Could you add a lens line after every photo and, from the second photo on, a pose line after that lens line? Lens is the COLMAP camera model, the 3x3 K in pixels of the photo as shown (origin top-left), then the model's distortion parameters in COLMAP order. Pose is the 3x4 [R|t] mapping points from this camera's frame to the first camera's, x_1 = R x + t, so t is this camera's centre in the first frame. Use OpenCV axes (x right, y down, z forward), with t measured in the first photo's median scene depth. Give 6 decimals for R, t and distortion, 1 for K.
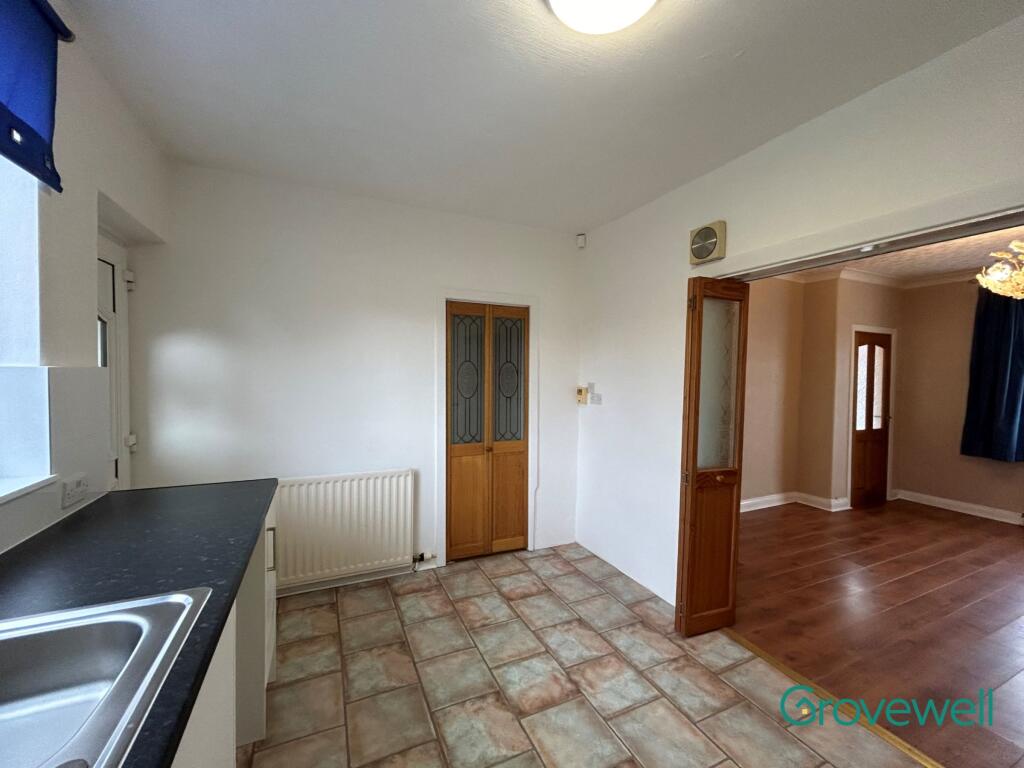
lens RADIAL K [[410.8, 0, 505.4], [0, 410.8, 381.0], [0, 0, 1]] dist [-0.007649, 0.000214]
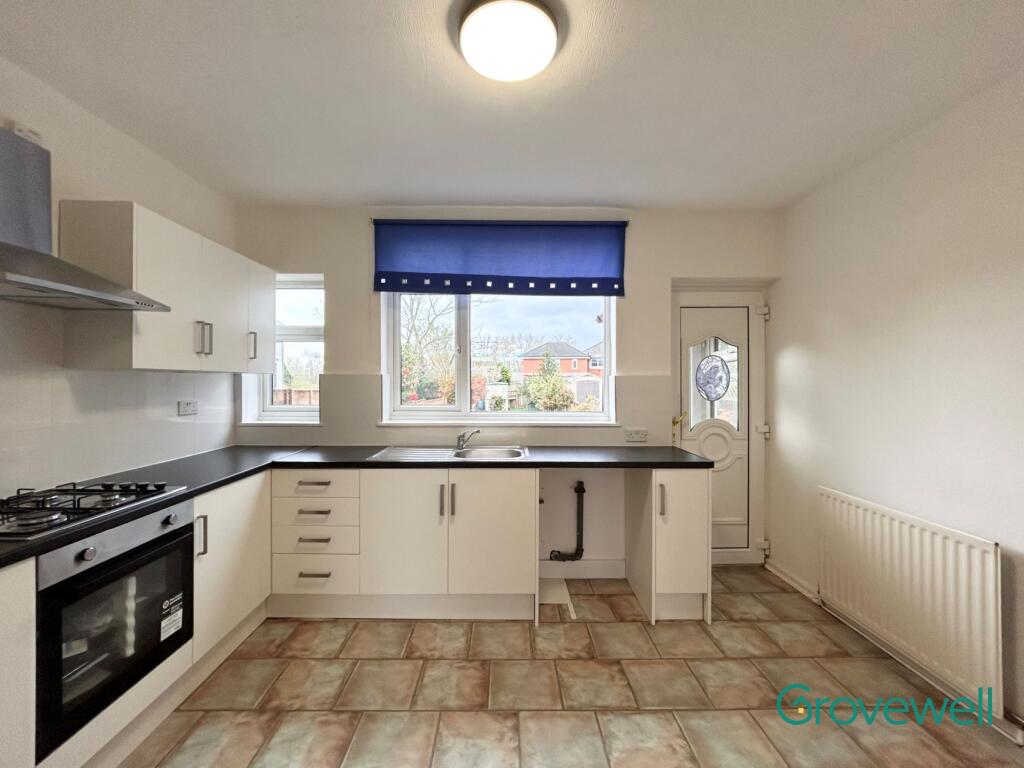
lens RADIAL K [[410.8, 0, 517.3], [0, 410.8, 383.3], [0, 0, 1]] dist [-0.007649, 0.000214]
pose [[-0.391640, -0.013848, -0.920014, 0.429557], [-0.023911, 0.999702, -0.004869, 0.010532], [0.919808, 0.020092, -0.391854, 0.490997]]
